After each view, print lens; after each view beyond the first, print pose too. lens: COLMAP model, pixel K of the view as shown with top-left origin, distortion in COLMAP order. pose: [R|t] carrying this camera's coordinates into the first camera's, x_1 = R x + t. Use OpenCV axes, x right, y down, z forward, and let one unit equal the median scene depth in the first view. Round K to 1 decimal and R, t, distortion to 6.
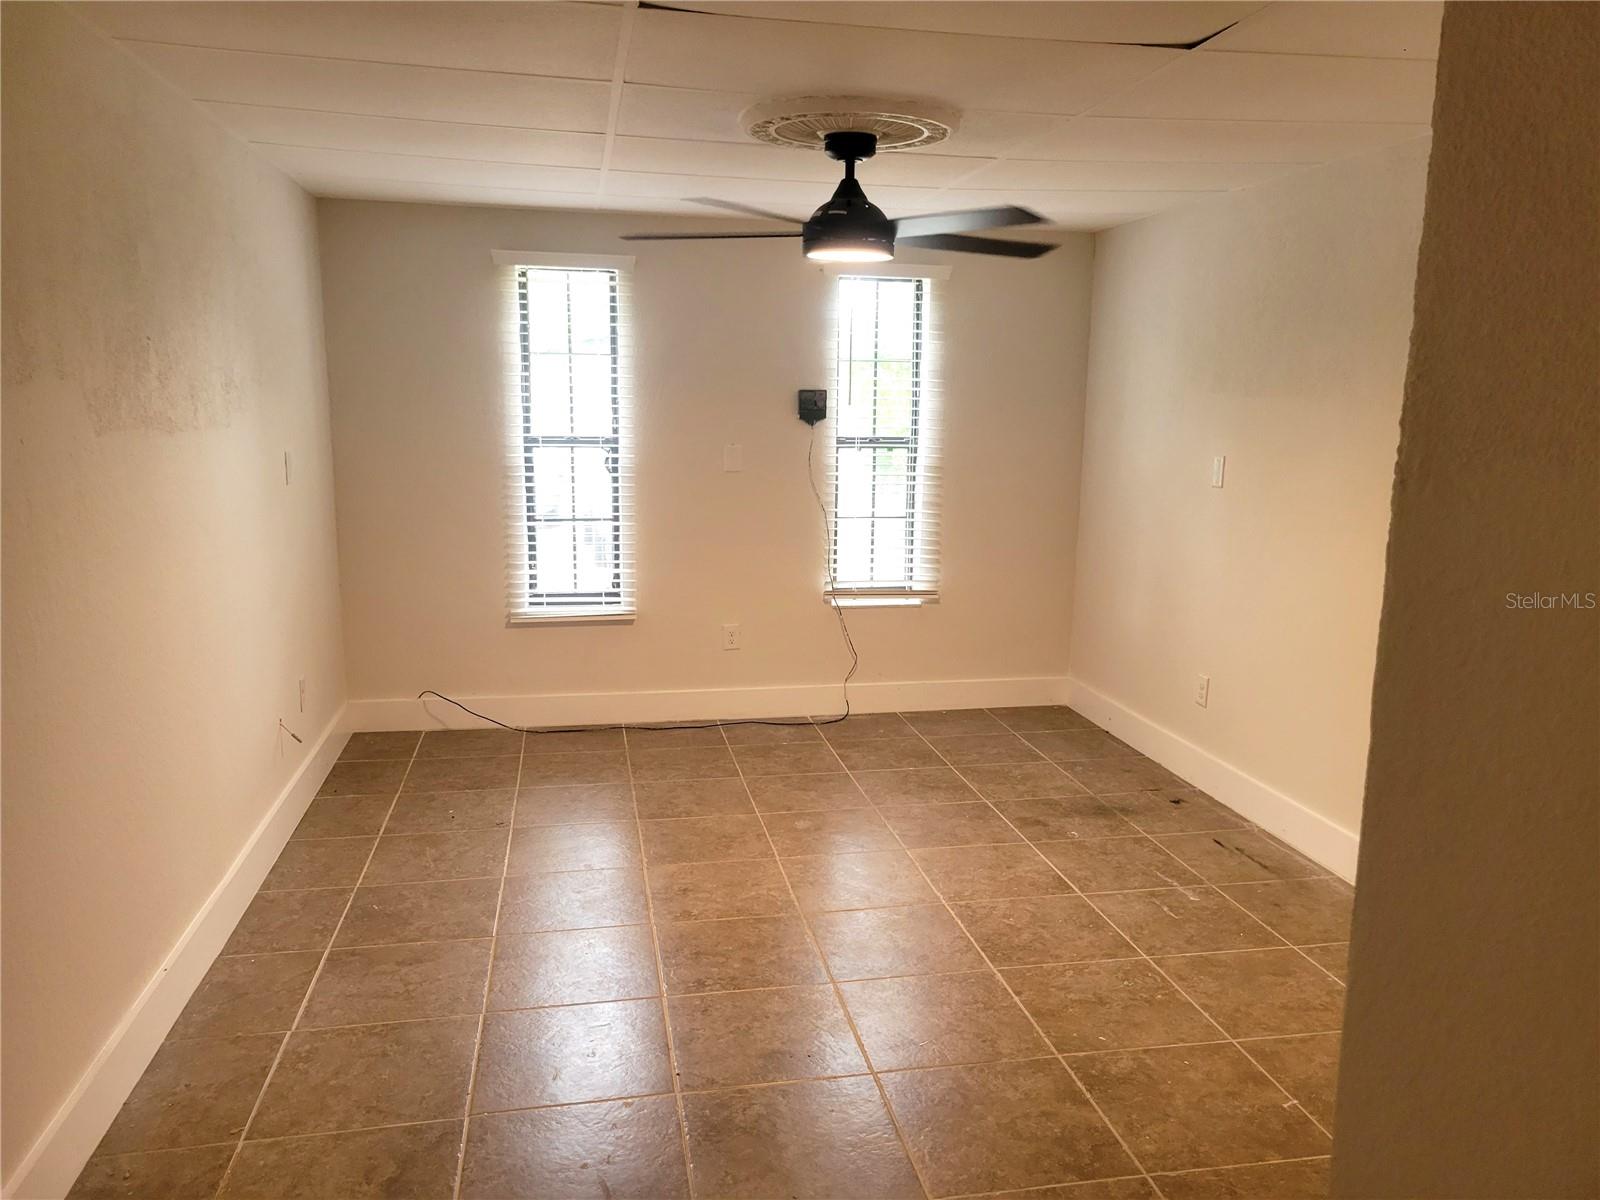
lens RADIAL K [[1186.3, 0, 835.4], [0, 1186.3, 618.3], [0, 0, 1]] dist [0.049631, -0.029395]
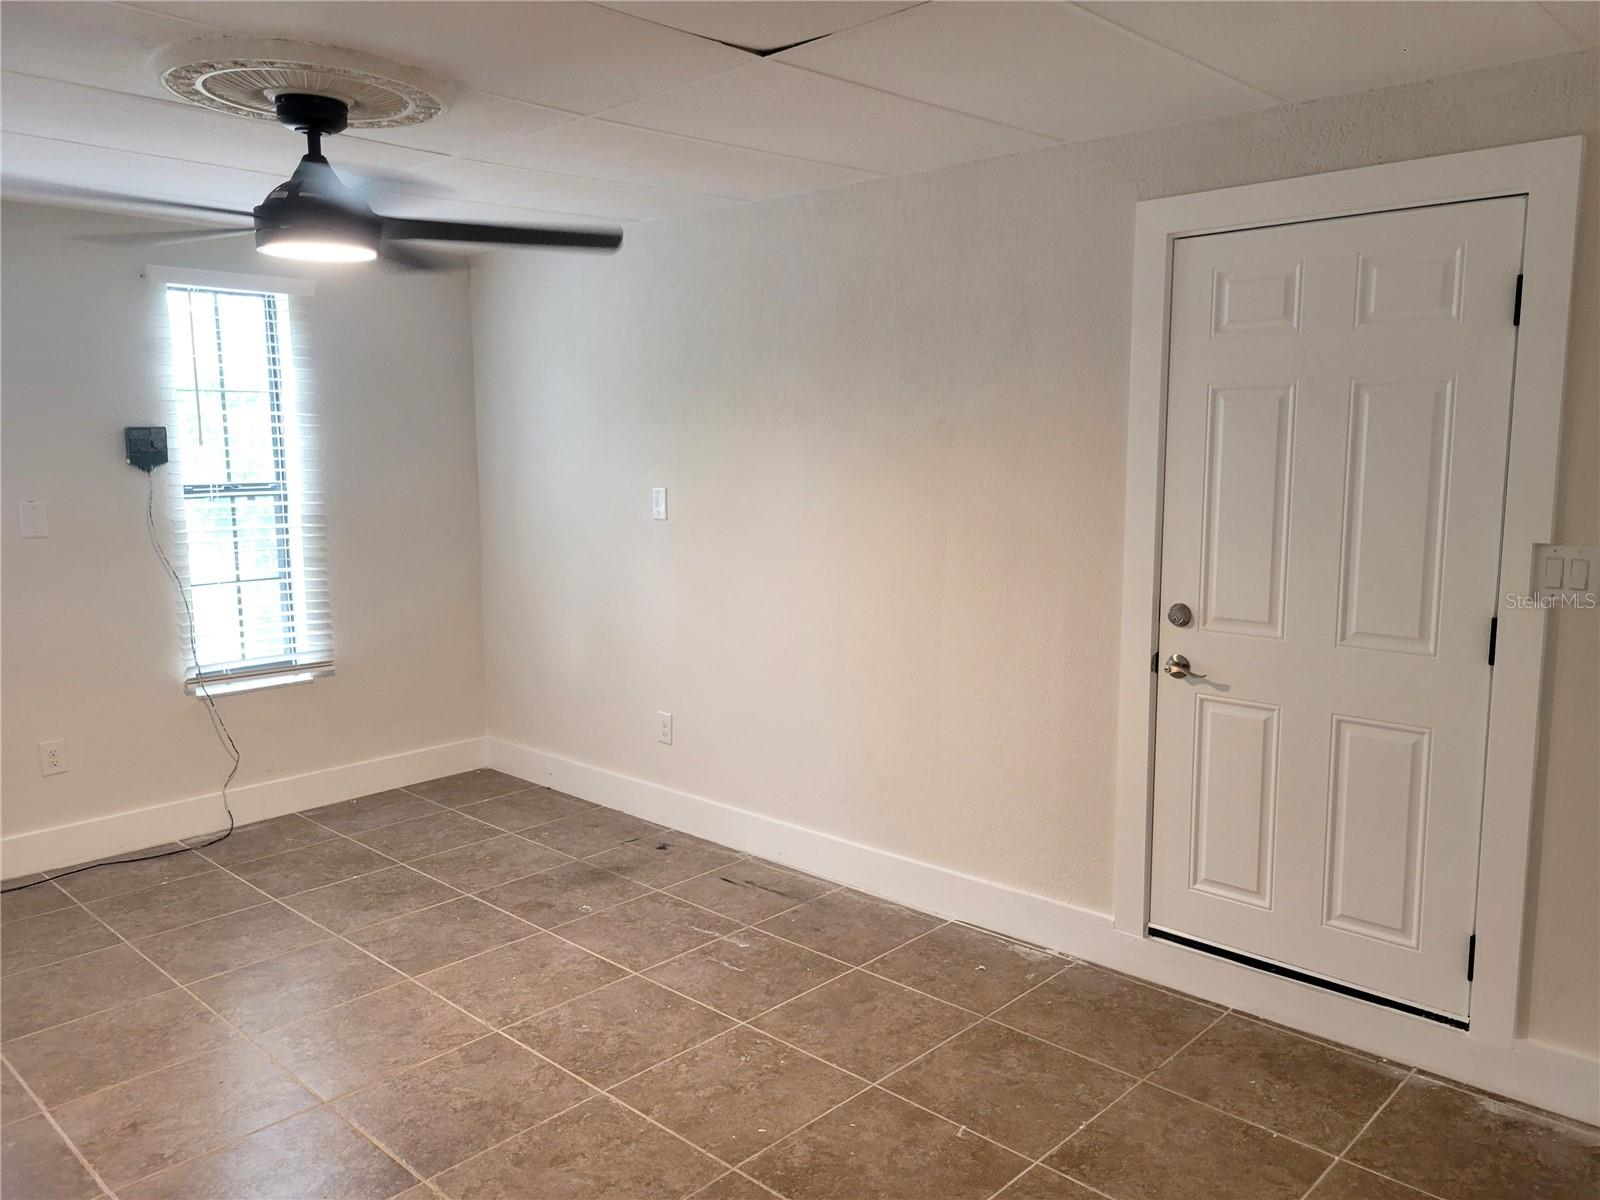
lens RADIAL K [[1186.3, 0, 817.4], [0, 1186.3, 607.6], [0, 0, 1]] dist [0.049631, -0.029395]
pose [[0.823785, -0.100931, 0.557846, -0.127233], [0.123319, 0.992364, -0.002559, -0.020247], [-0.553328, 0.070901, 0.829941, 0.122963]]
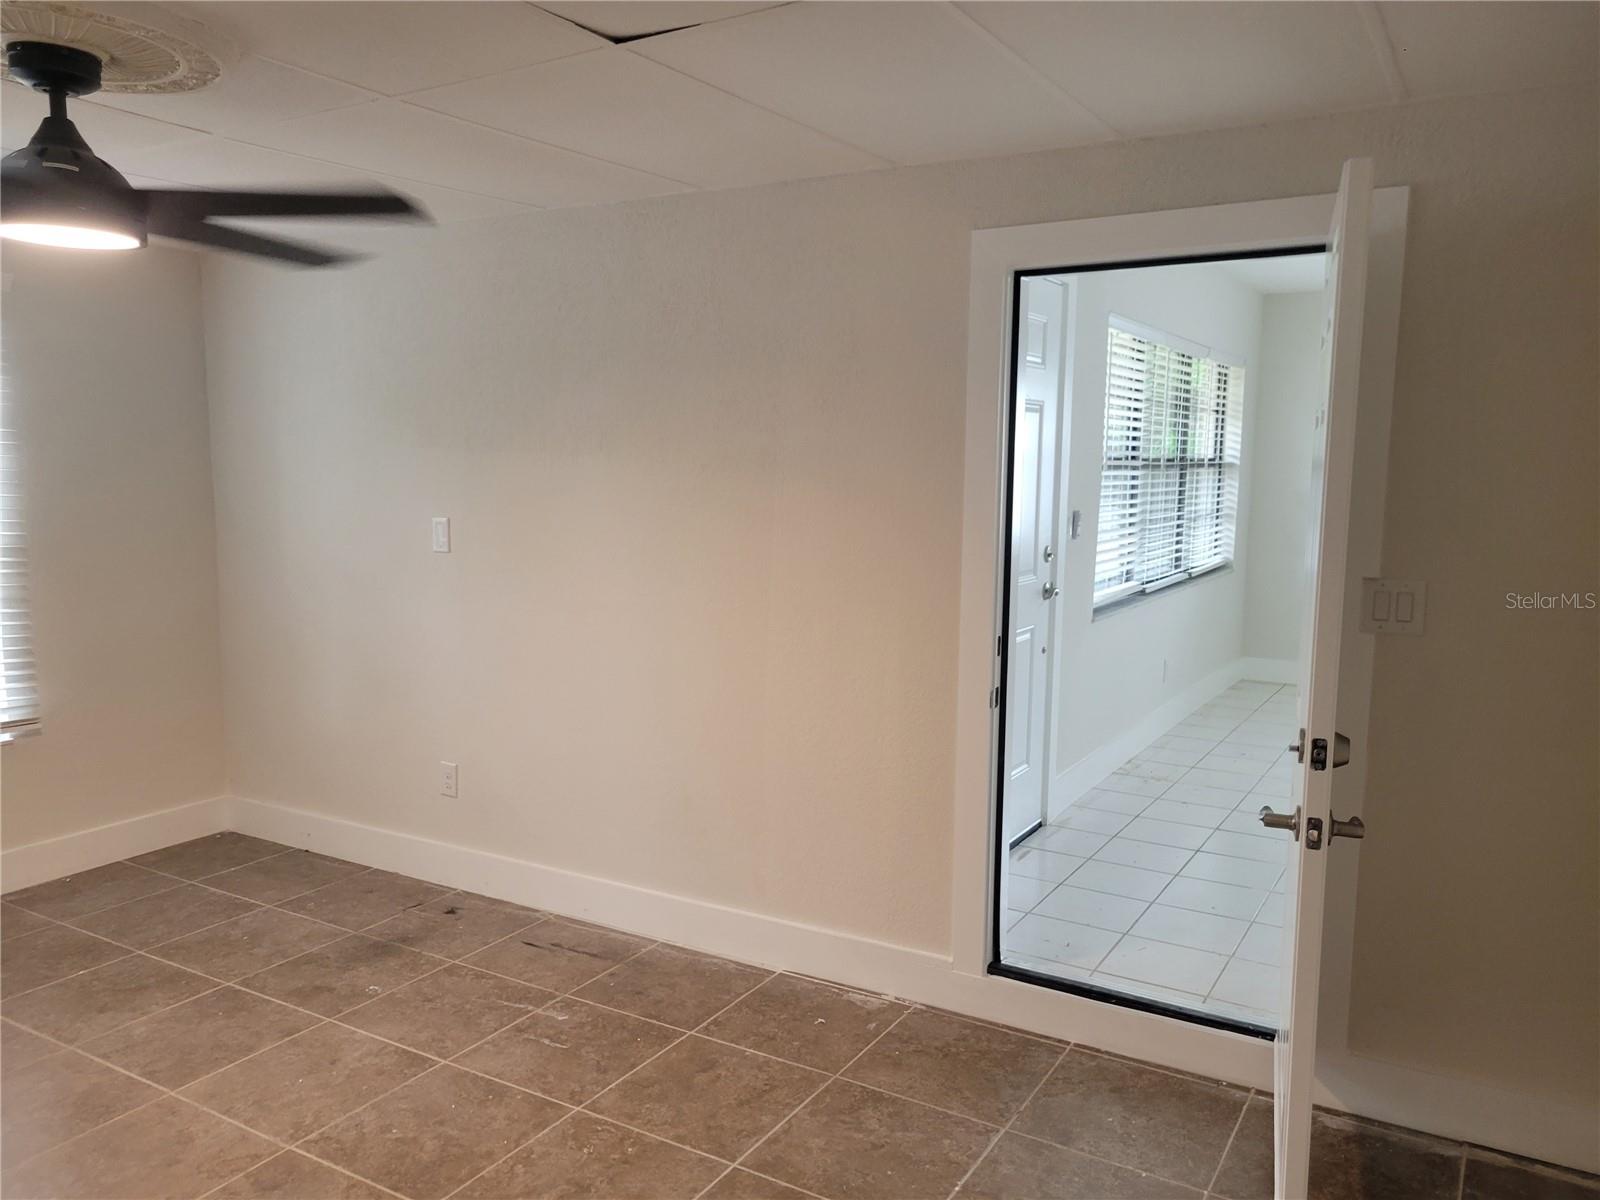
lens RADIAL K [[1186.3, 0, 794.6], [0, 1186.3, 628.2], [0, 0, 1]] dist [0.049631, -0.029395]
pose [[0.690958, -0.111708, 0.714212, -0.144007], [0.138932, 0.990091, 0.020448, -0.035588], [-0.709419, 0.085098, 0.699631, 0.191124]]
